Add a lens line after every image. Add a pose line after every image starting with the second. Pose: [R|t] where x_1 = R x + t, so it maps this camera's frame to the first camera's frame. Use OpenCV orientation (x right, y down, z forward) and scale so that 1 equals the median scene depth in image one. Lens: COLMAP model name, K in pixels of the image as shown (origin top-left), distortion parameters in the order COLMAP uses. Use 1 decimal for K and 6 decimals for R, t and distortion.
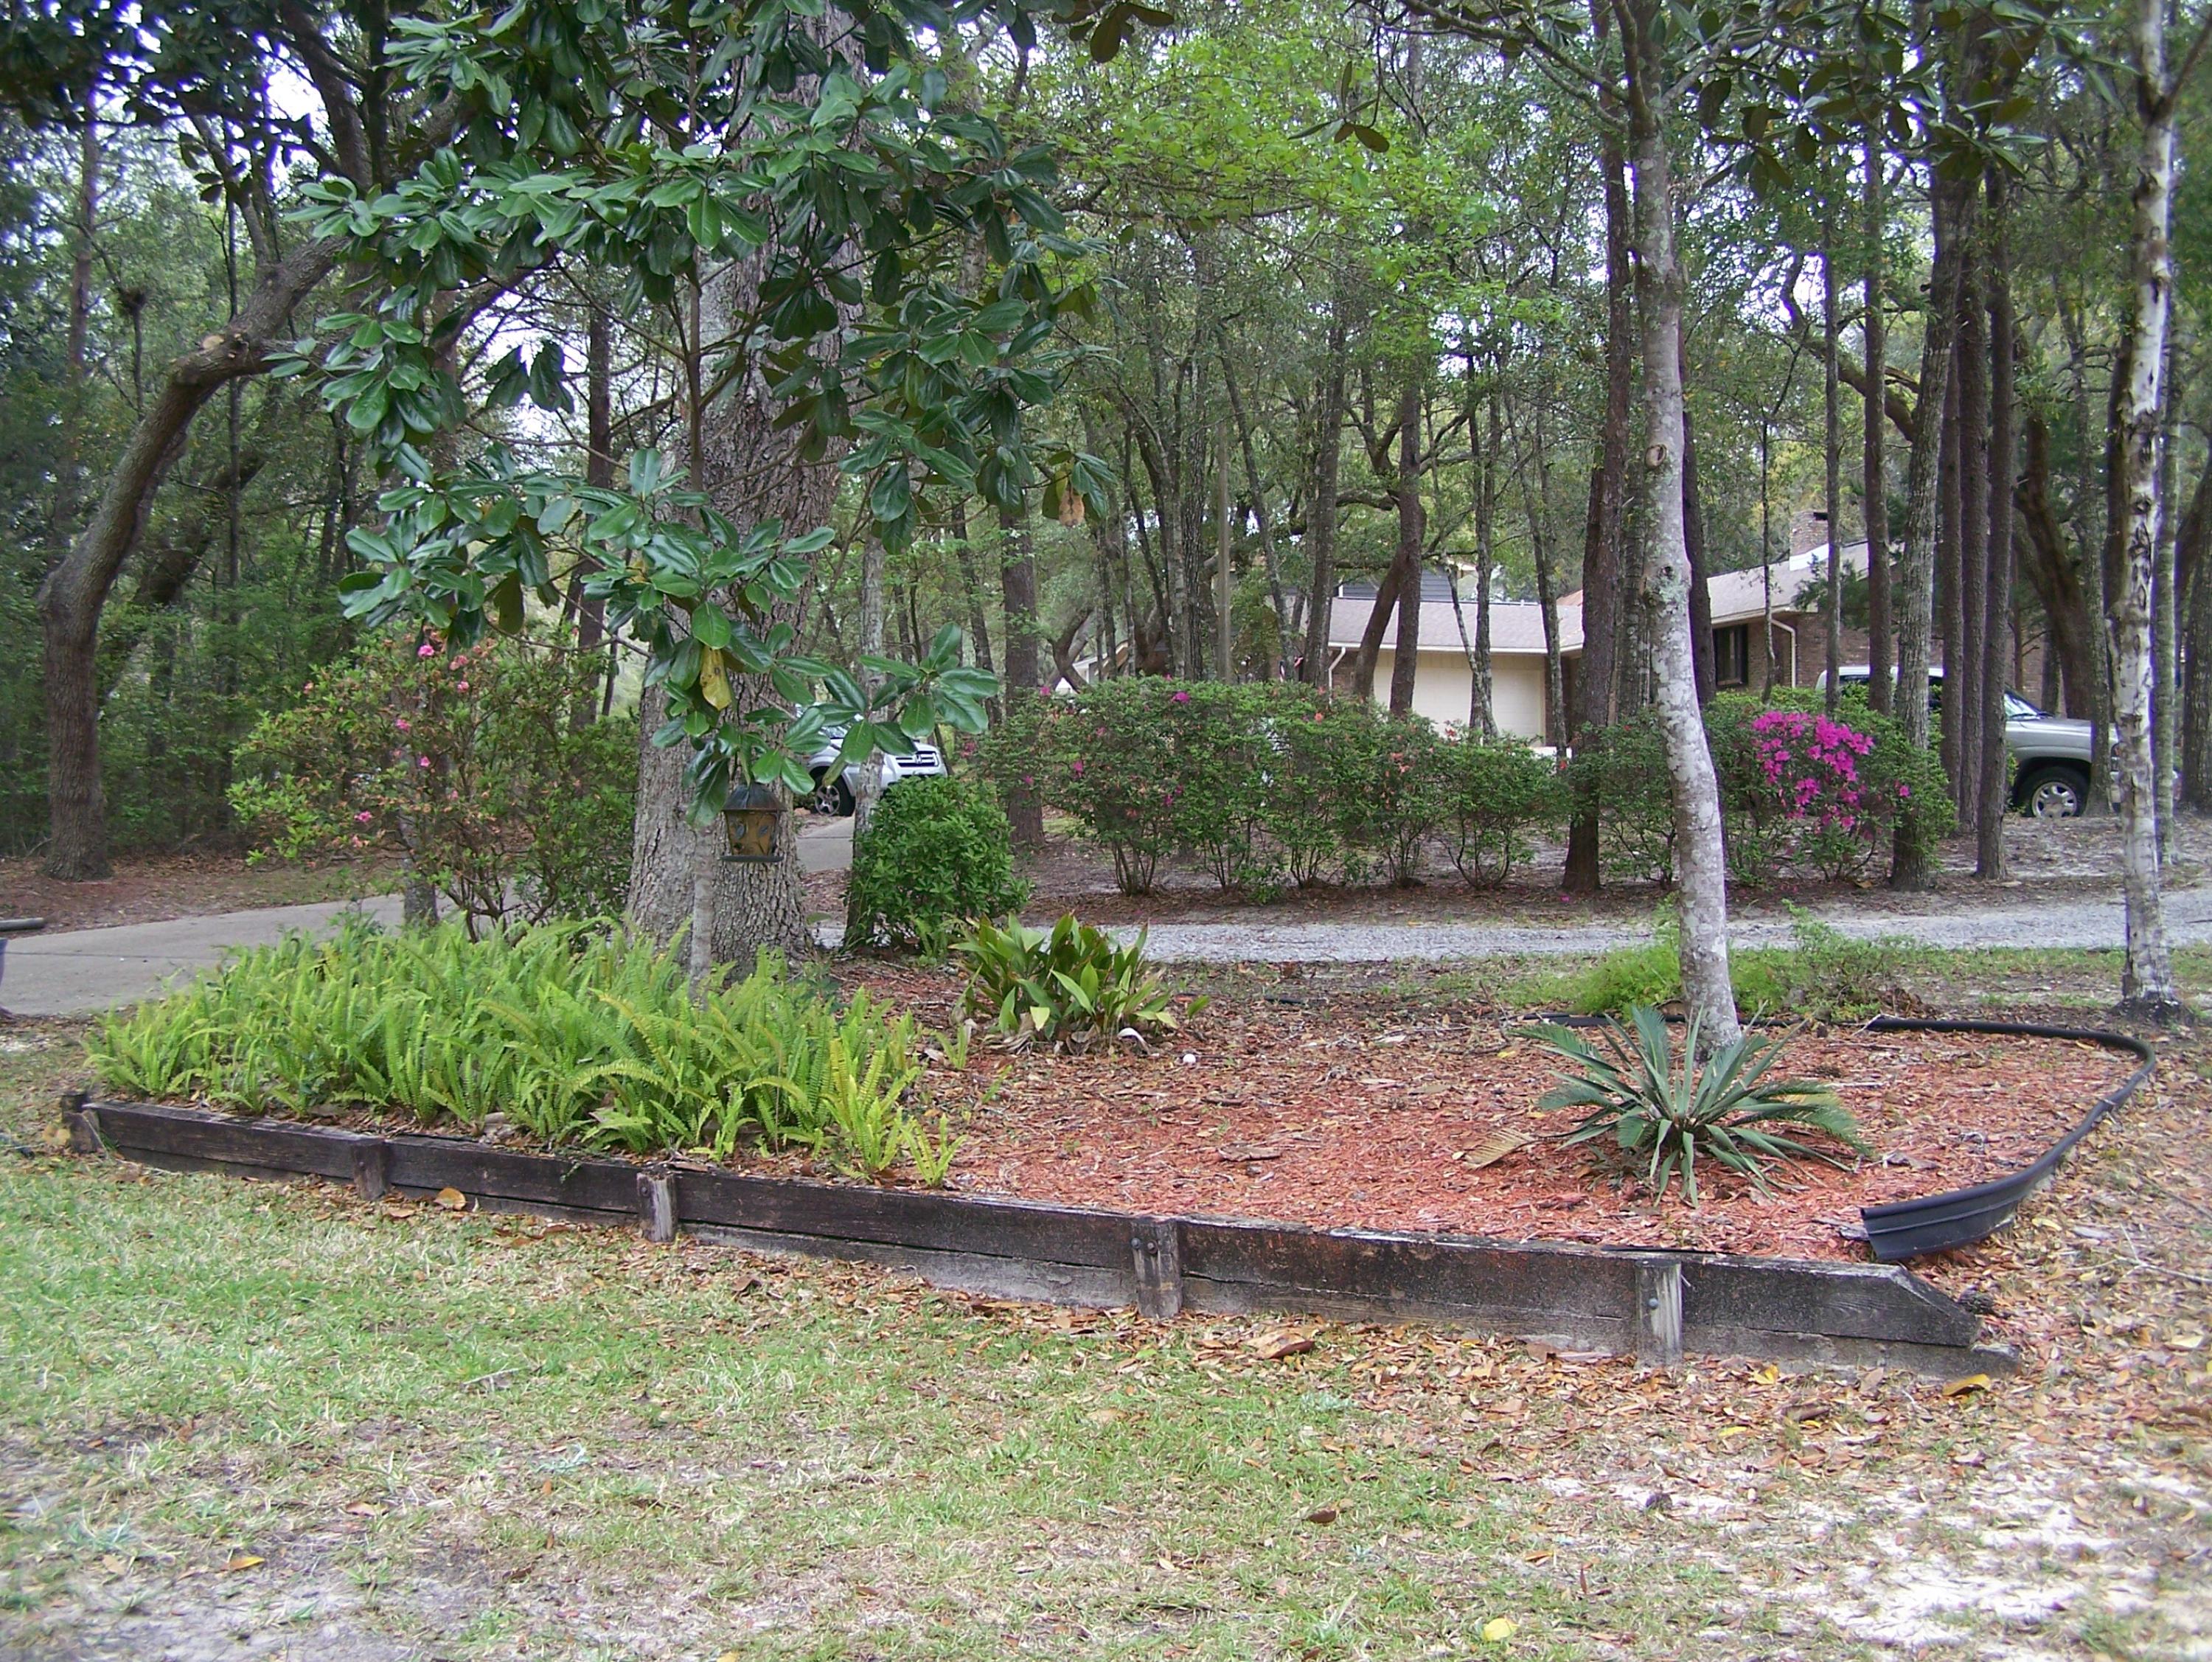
lens RADIAL K [[2464.3, 0, 1110.0], [0, 2464.3, 833.8], [0, 0, 1]] dist [-0.102928, 0.000000]
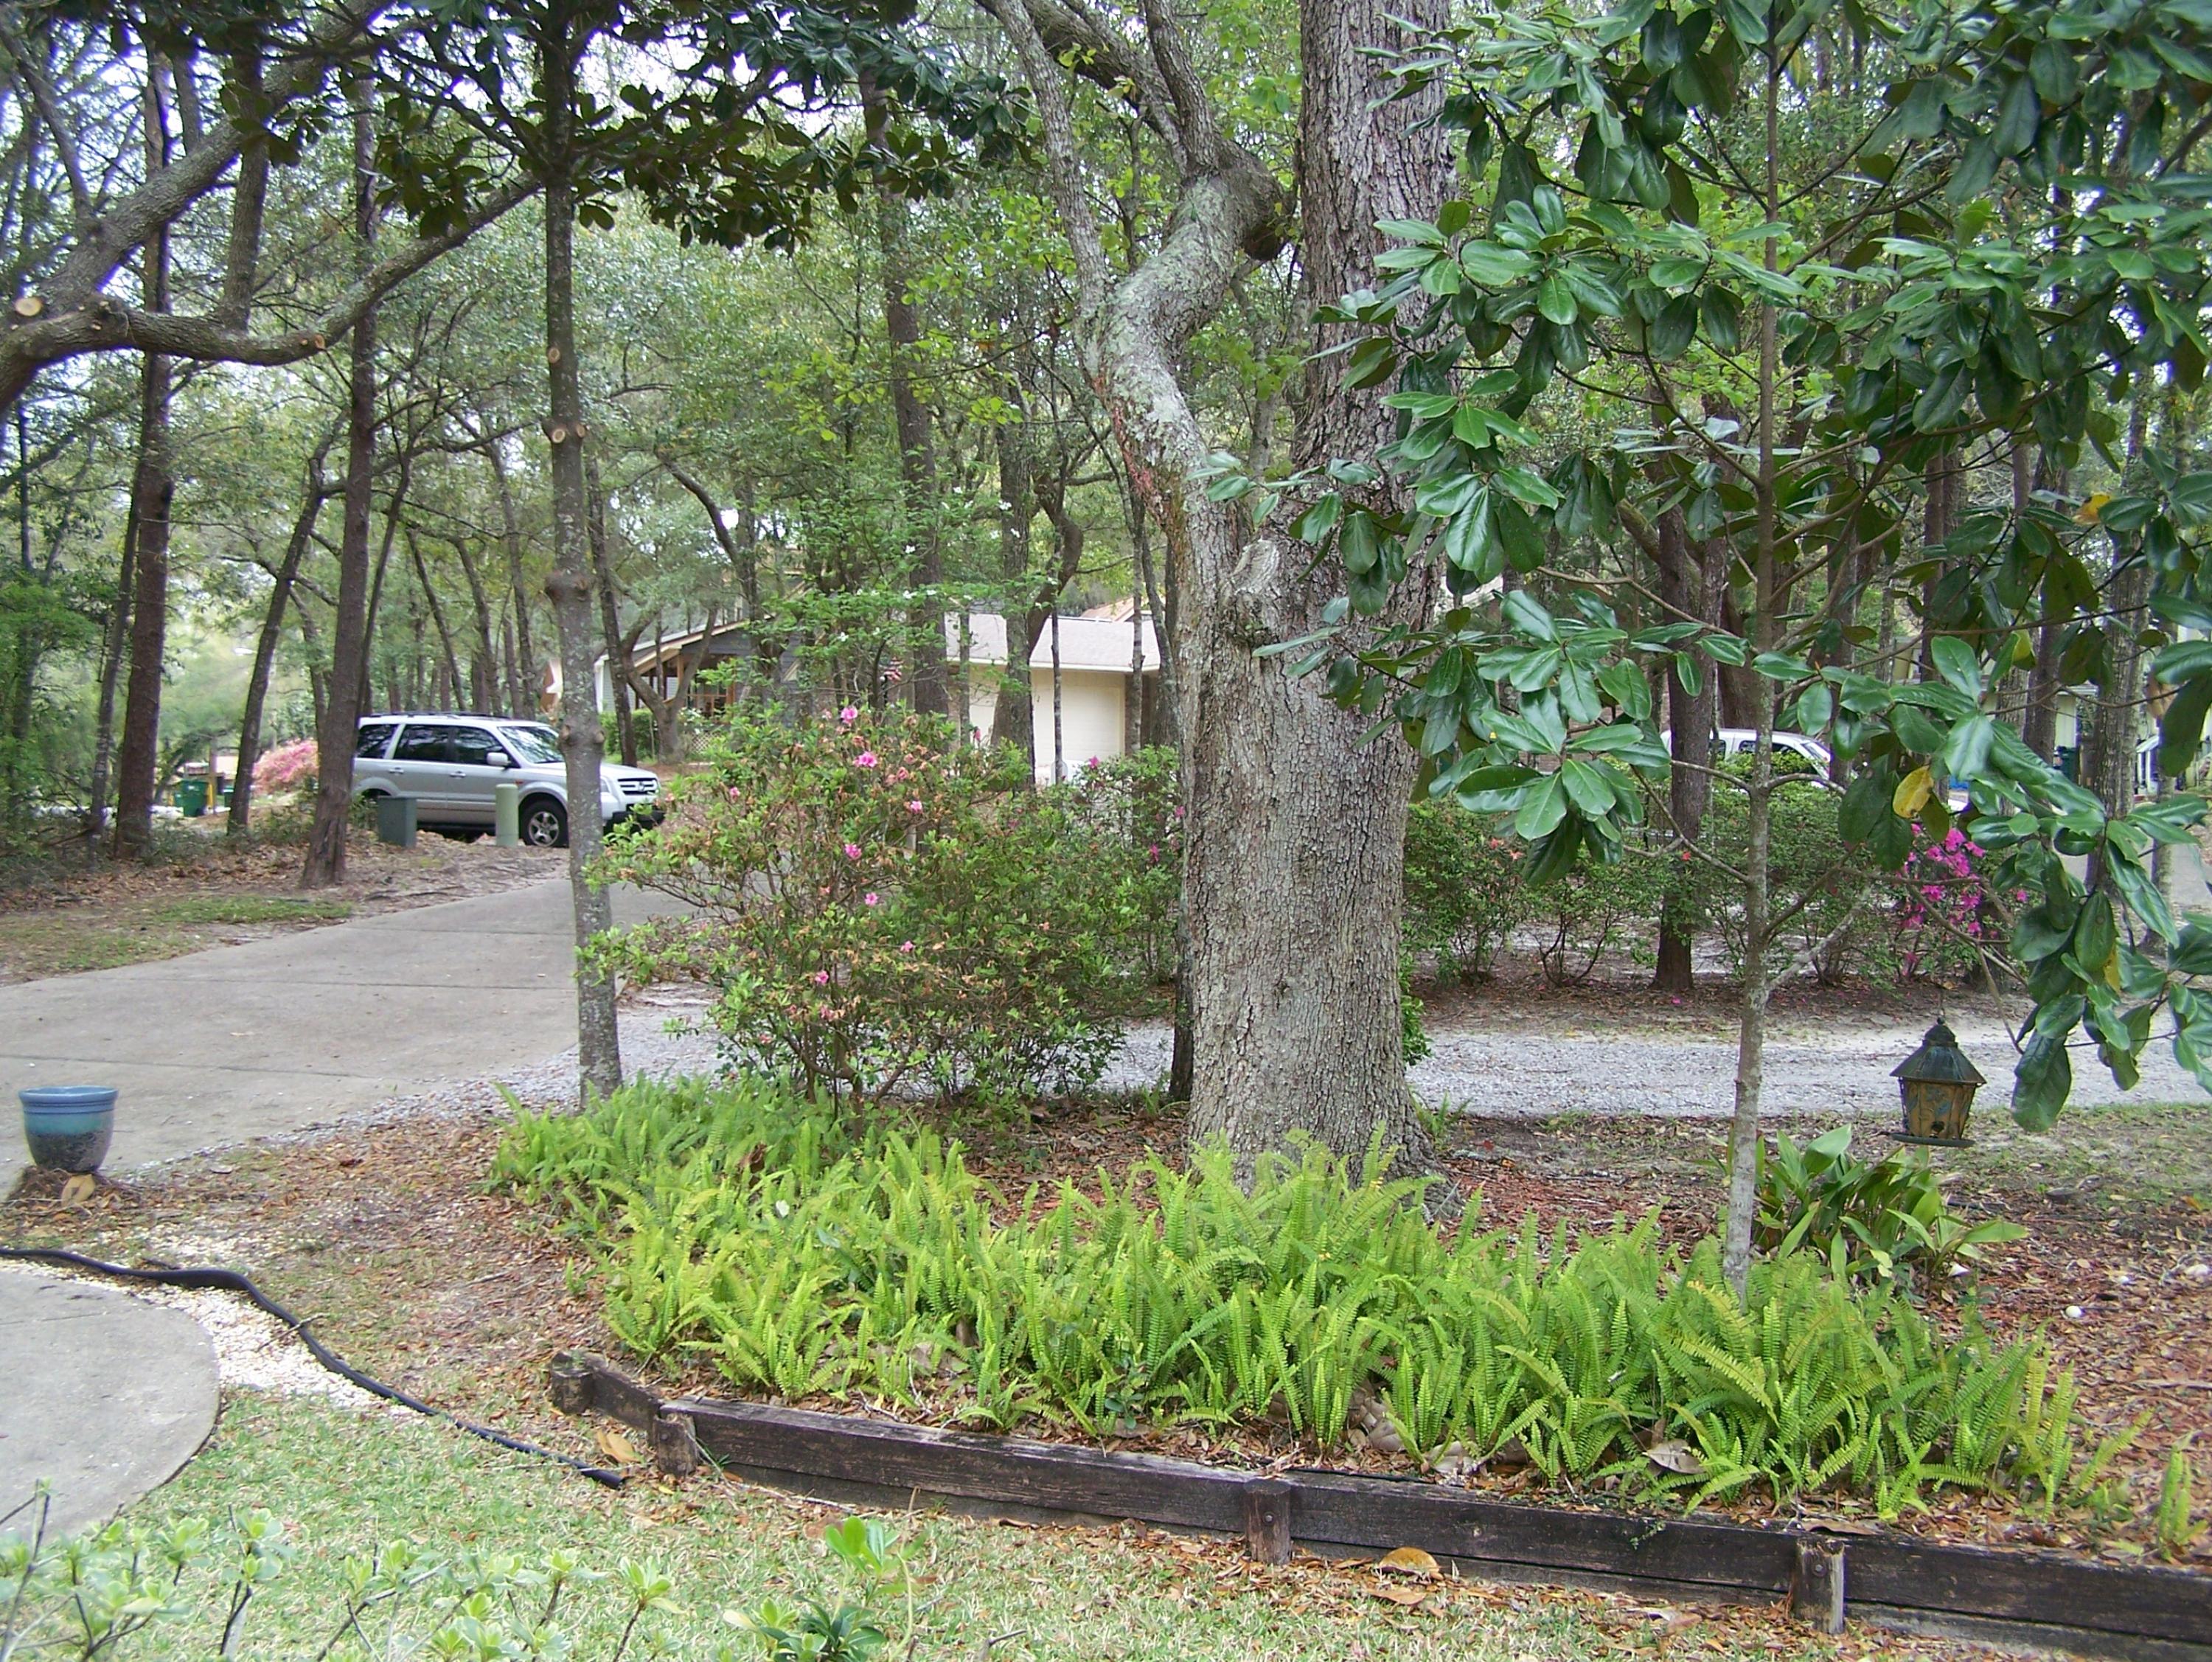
lens RADIAL K [[2464.3, 0, 1103.2], [0, 2464.3, 837.6], [0, 0, 1]] dist [-0.102928, 0.000000]
pose [[0.973938, 0.018471, 0.226061, -0.474841], [-0.019484, 0.999808, 0.002250, -0.066958], [-0.225976, -0.006596, 0.974111, 0.248504]]
